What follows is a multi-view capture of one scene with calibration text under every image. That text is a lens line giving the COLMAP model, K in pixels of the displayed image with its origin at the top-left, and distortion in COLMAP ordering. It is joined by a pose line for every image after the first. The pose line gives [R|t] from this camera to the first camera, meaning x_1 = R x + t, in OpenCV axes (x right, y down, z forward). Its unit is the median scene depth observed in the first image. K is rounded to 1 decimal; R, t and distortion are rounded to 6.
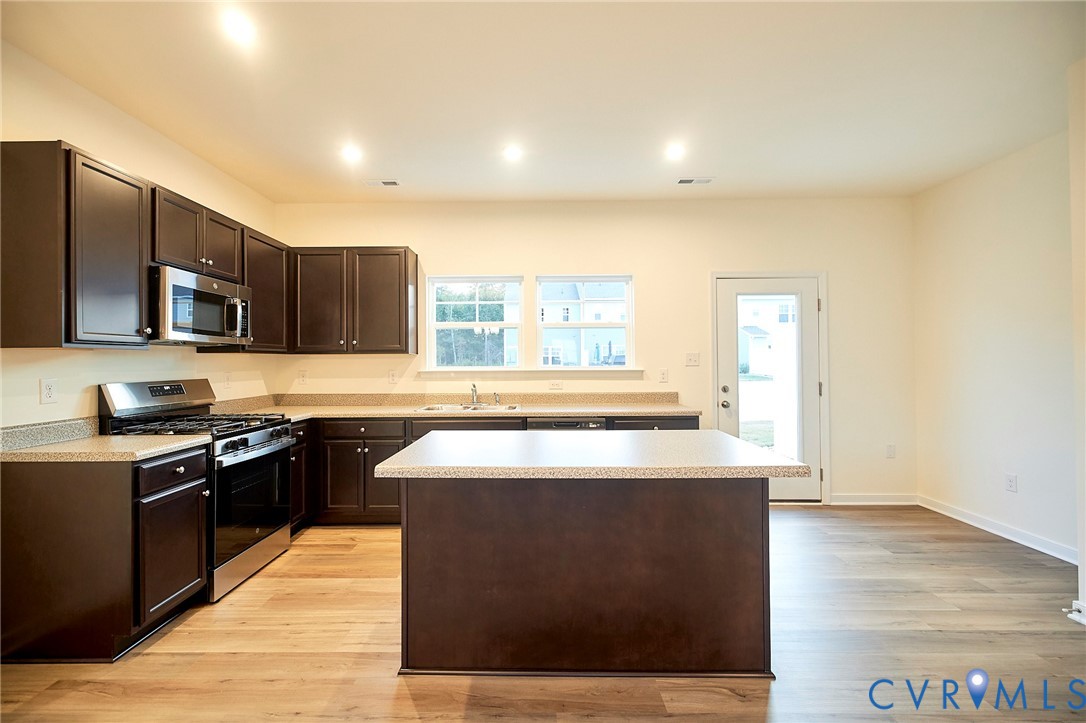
lens RADIAL K [[462.5, 0, 521.5], [0, 462.5, 363.2], [0, 0, 1]] dist [0.001260, 0.000295]
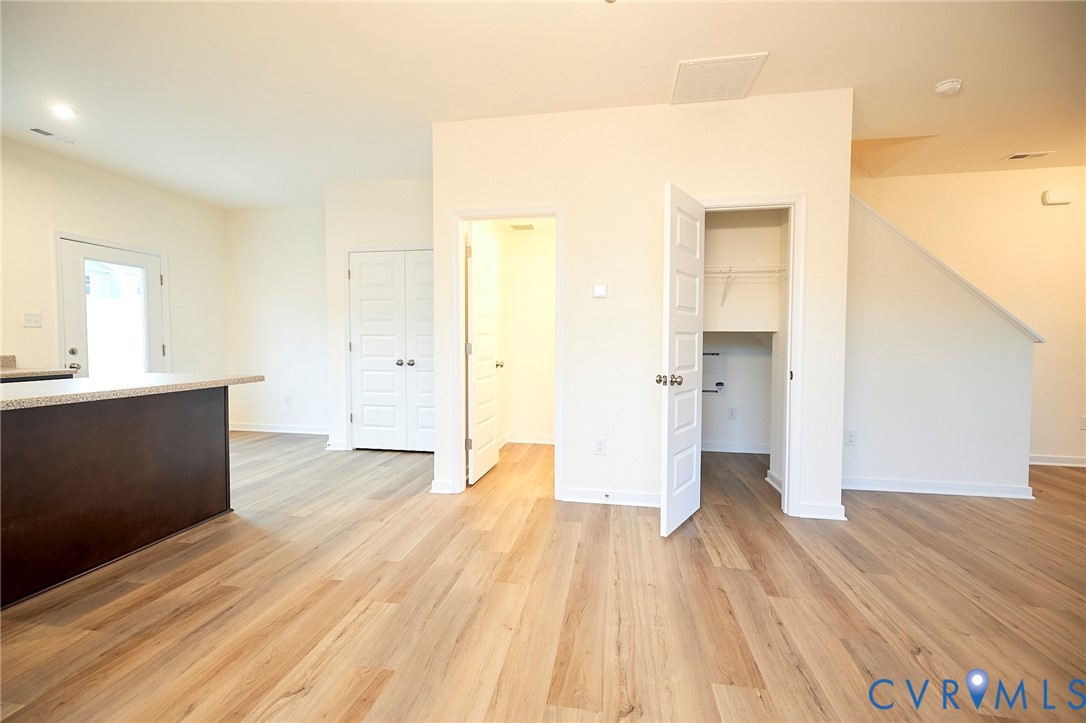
lens RADIAL K [[469.6, 0, 543.0], [0, 469.6, 361.5], [0, 0, 1]] dist [0.002582, 0.000328]
pose [[0.141237, -0.033948, 0.989394, -0.529208], [-0.005200, 0.999373, 0.035032, 0.046100], [-0.989962, -0.010093, 0.140972, -0.185249]]
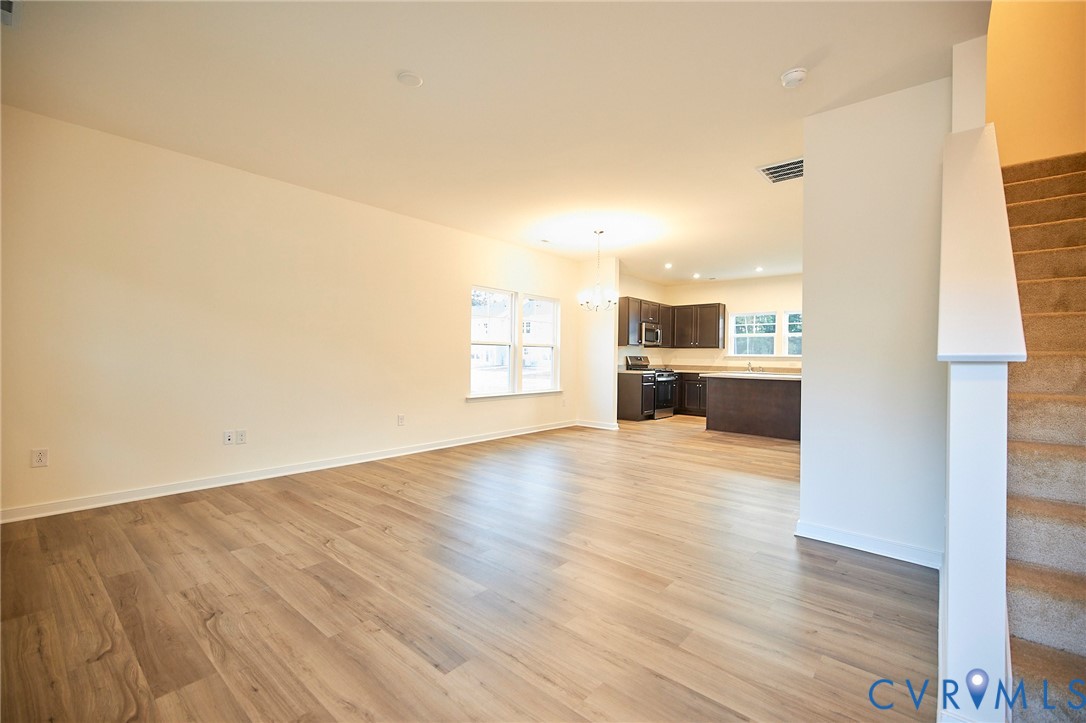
lens RADIAL K [[458.4, 0, 543.0], [0, 458.4, 361.5], [0, 0, 1]] dist [-0.001922, -0.000178]
pose [[0.781553, 0.025274, -0.623327, 0.612655], [-0.020901, 0.999679, 0.014327, 0.037924], [0.623489, 0.001831, 0.781830, -1.665421]]
